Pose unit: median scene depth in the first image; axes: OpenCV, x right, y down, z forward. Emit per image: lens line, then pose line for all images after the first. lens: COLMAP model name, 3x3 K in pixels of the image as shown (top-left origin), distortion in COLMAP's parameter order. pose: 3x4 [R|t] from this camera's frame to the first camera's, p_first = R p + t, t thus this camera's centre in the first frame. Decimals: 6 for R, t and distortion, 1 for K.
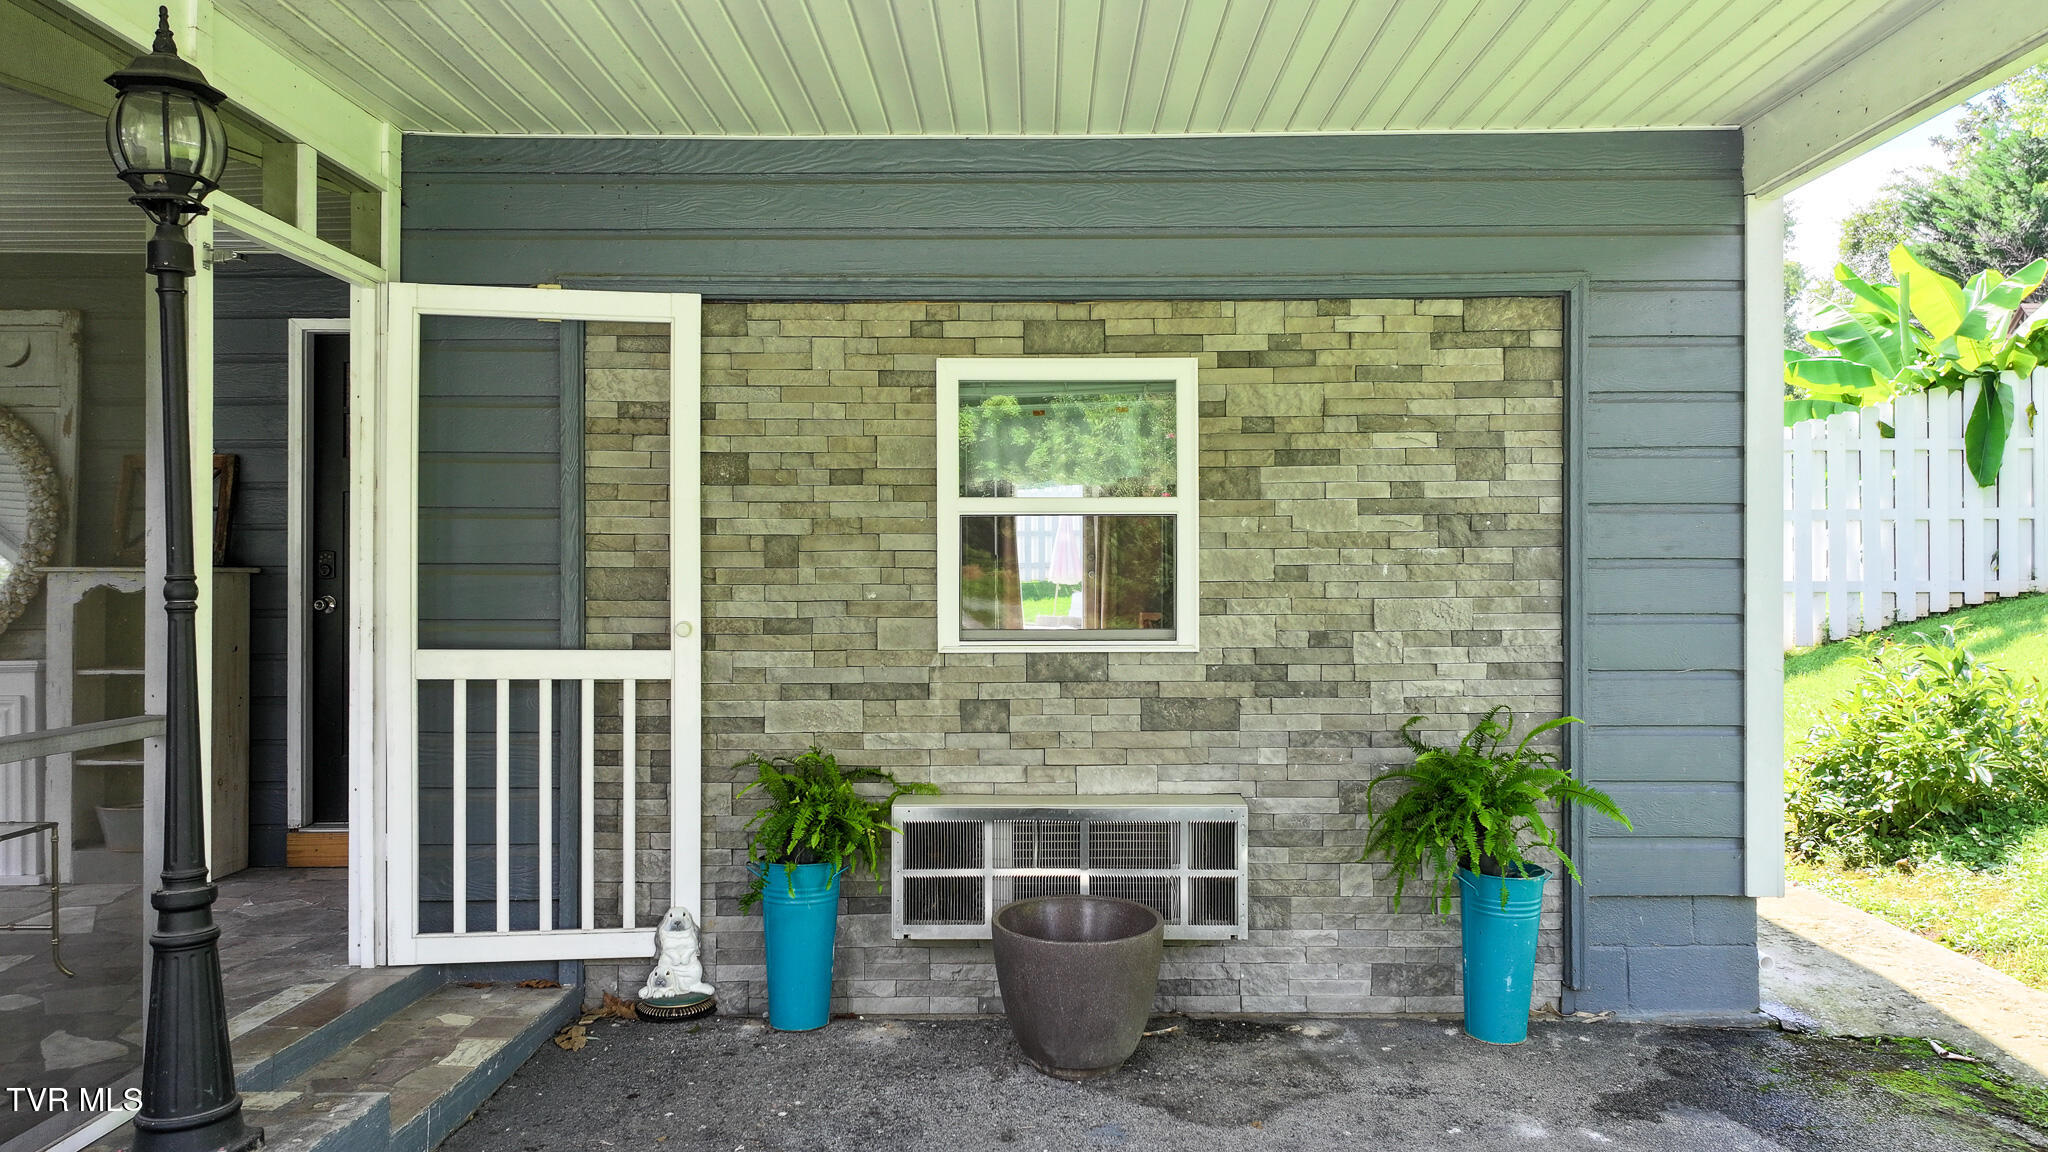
lens RADIAL K [[1433.0, 0, 1031.1], [0, 1433.0, 573.6], [0, 0, 1]] dist [0.009035, 0.008915]
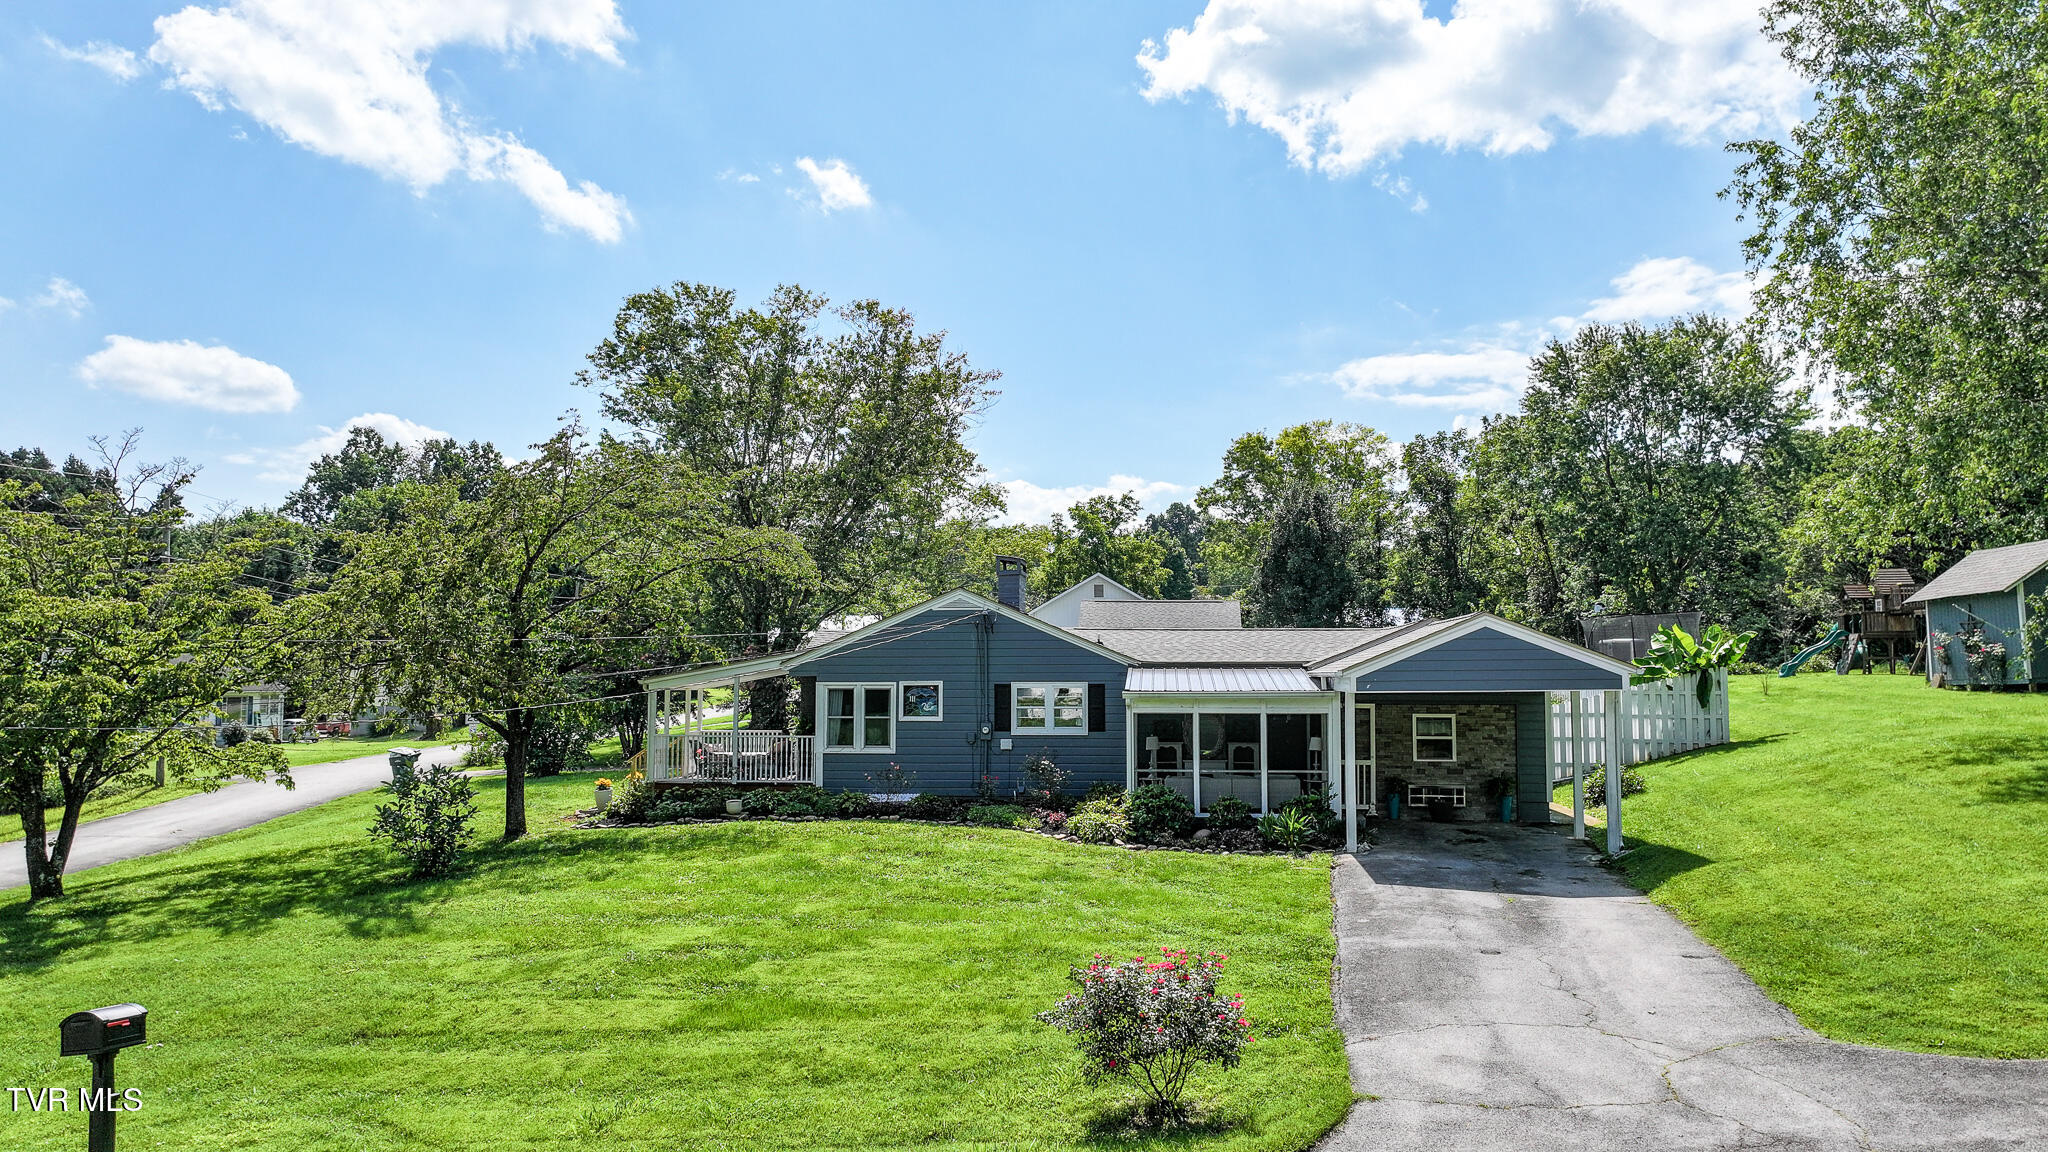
lens RADIAL K [[1433.0, 0, 1031.1], [0, 1433.0, 573.6], [0, 0, 1]] dist [0.009035, 0.008915]
pose [[0.995764, -0.000479, -0.091947, -1.144350], [-0.006105, 0.997435, -0.071315, -0.302606], [0.091746, 0.071575, 0.993207, -5.394626]]
